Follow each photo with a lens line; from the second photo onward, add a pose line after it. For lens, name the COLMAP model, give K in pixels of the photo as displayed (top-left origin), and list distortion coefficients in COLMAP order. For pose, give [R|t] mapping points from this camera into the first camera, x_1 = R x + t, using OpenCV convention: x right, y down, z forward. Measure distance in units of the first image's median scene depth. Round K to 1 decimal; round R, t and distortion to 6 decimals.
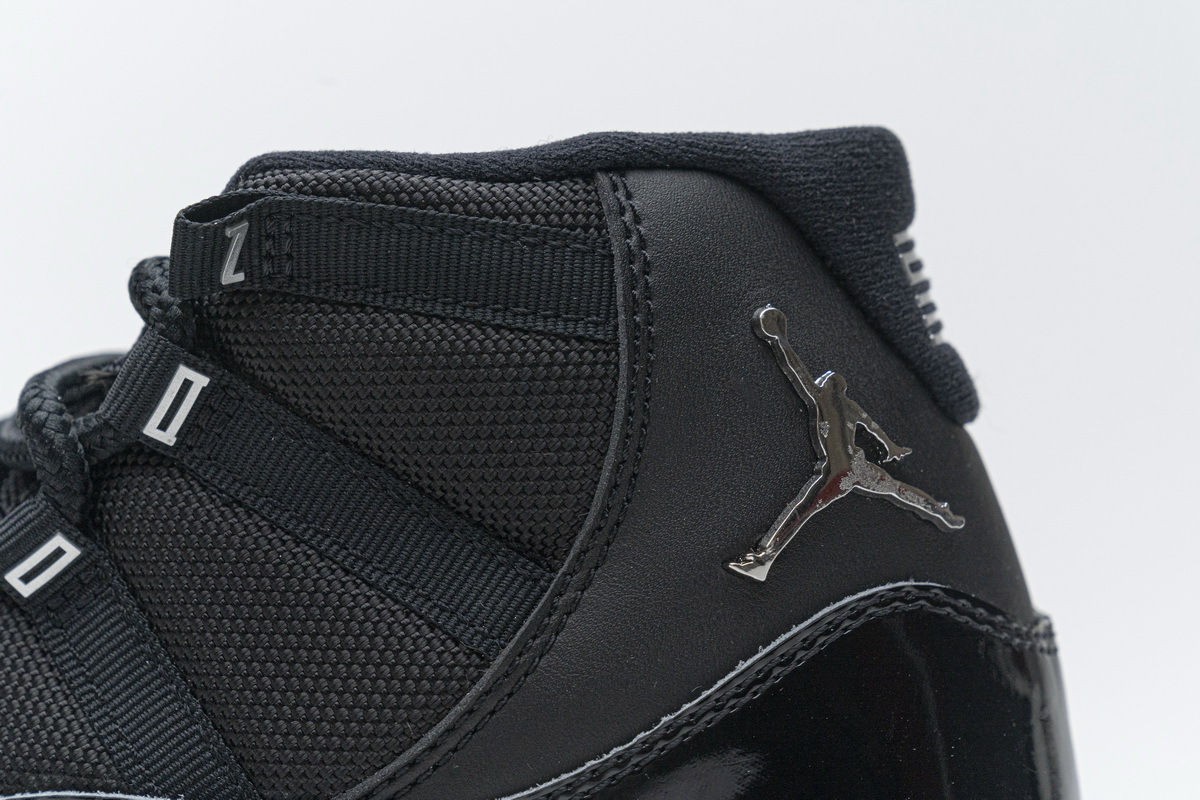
lens RADIAL K [[2336.1, 0, 599.2], [0, 2336.1, 422.8], [0, 0, 1]] dist [0.032426, -0.250375]
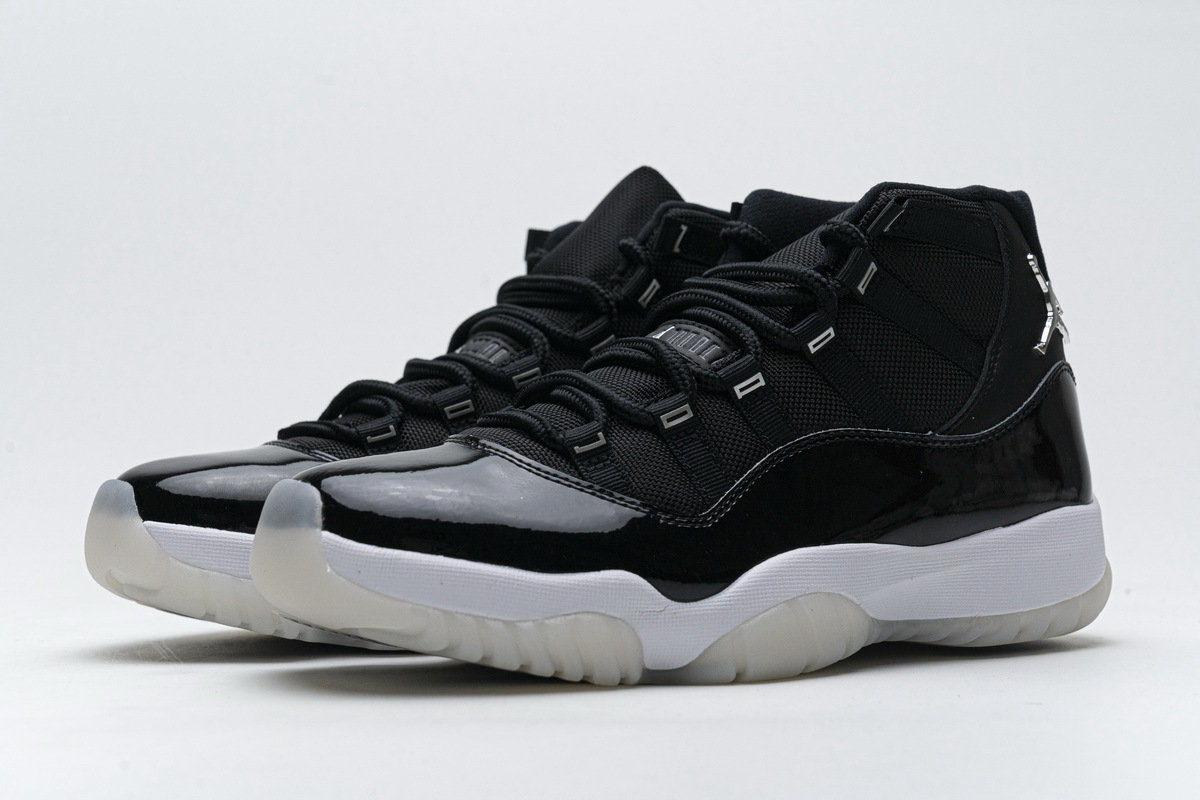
lens RADIAL K [[2336.1, 0, 599.2], [0, 2336.1, 422.8], [0, 0, 1]] dist [0.032426, -0.250375]
pose [[0.797053, 0.023484, 0.603452, -1.937827], [0.010089, 0.998586, -0.052186, 0.278368], [-0.603825, 0.047683, 0.795690, -0.823837]]
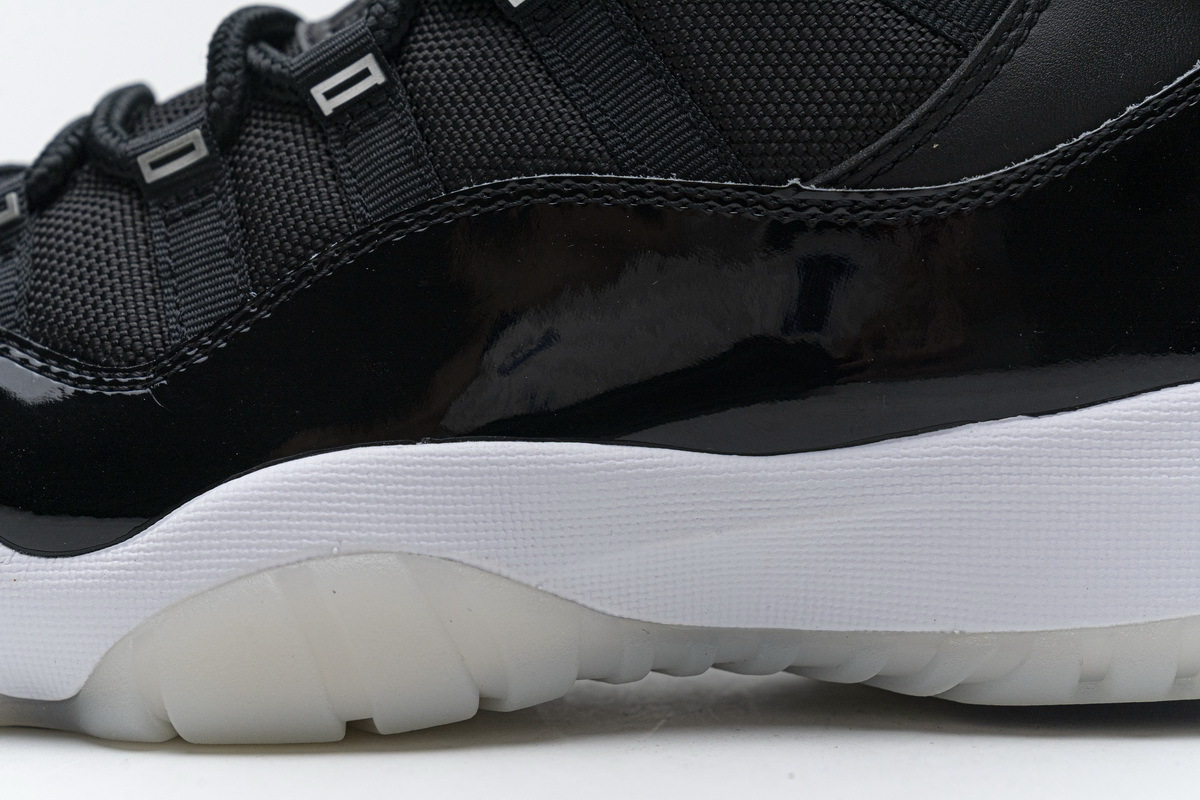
lens RADIAL K [[2336.1, 0, 599.2], [0, 2336.1, 422.8], [0, 0, 1]] dist [0.032426, -0.250375]
pose [[0.999713, 0.022865, 0.007172, -0.214928], [-0.022761, 0.999638, -0.014354, 0.285396], [-0.007497, 0.014186, 0.999871, -0.068835]]
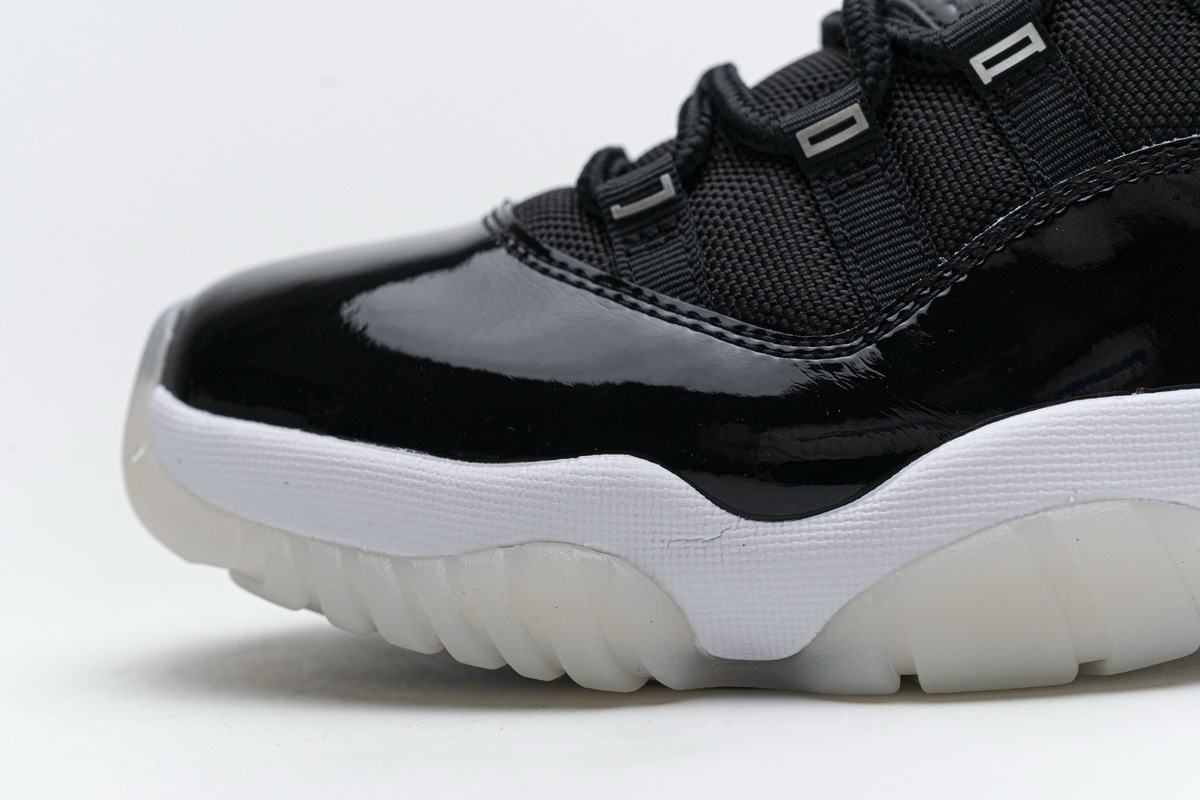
lens RADIAL K [[2336.1, 0, 599.2], [0, 2336.1, 422.8], [0, 0, 1]] dist [0.032426, -0.250375]
pose [[0.998936, -0.025986, 0.038106, -0.577428], [0.026251, 0.999634, -0.006479, 0.295420], [-0.037924, 0.007473, 0.999253, -0.099993]]
